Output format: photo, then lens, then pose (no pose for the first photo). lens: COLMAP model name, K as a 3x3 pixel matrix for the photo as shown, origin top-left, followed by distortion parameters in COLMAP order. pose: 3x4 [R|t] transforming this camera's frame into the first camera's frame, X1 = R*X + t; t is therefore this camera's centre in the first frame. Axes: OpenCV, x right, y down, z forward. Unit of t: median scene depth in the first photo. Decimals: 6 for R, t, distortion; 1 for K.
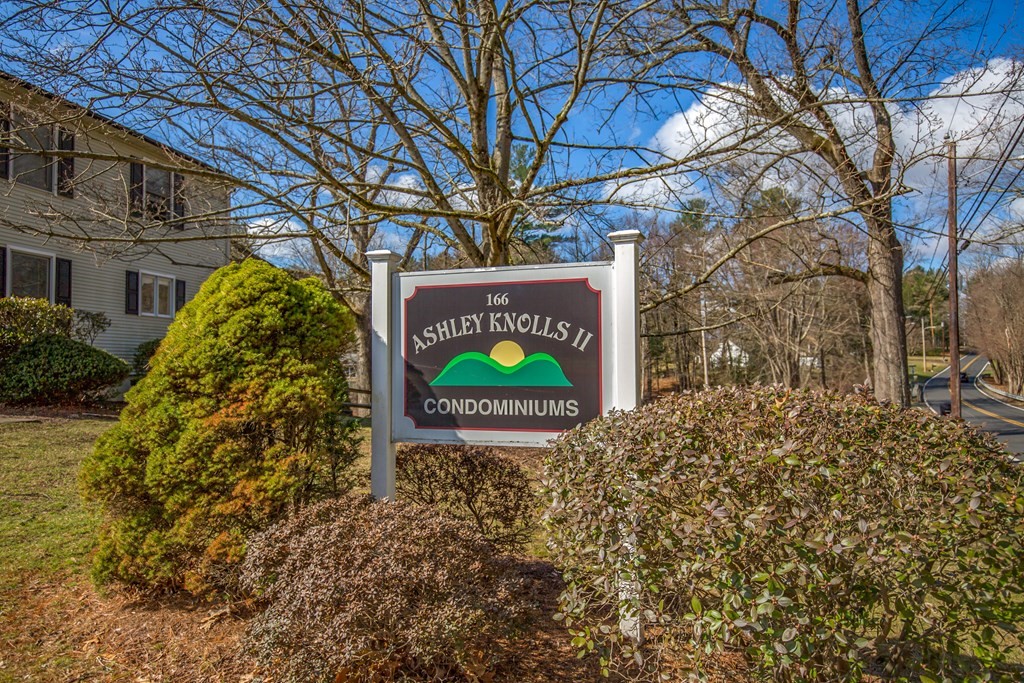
lens RADIAL K [[644.2, 0, 511.1], [0, 644.2, 345.8], [0, 0, 1]] dist [-0.021659, 0.004421]
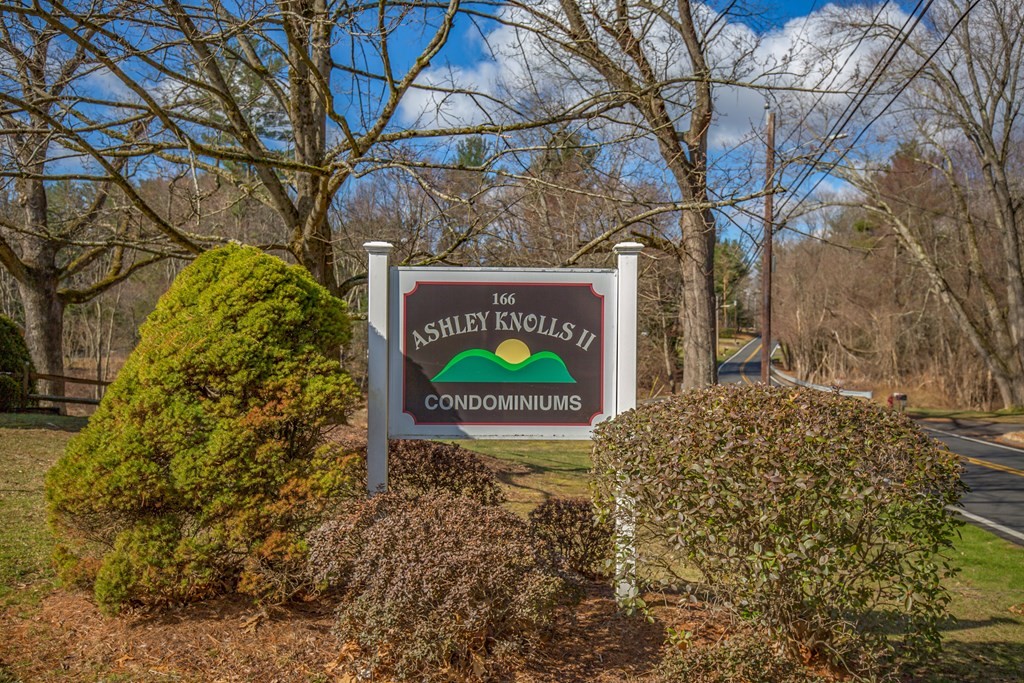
lens RADIAL K [[860.2, 0, 512.0], [0, 860.2, 343.5], [0, 0, 1]] dist [-0.005831, 0.000600]
pose [[0.937362, 0.014556, 0.348053, -0.496308], [-0.026165, 0.999246, 0.028677, -0.040869], [-0.347373, -0.035988, 0.937036, -0.309137]]
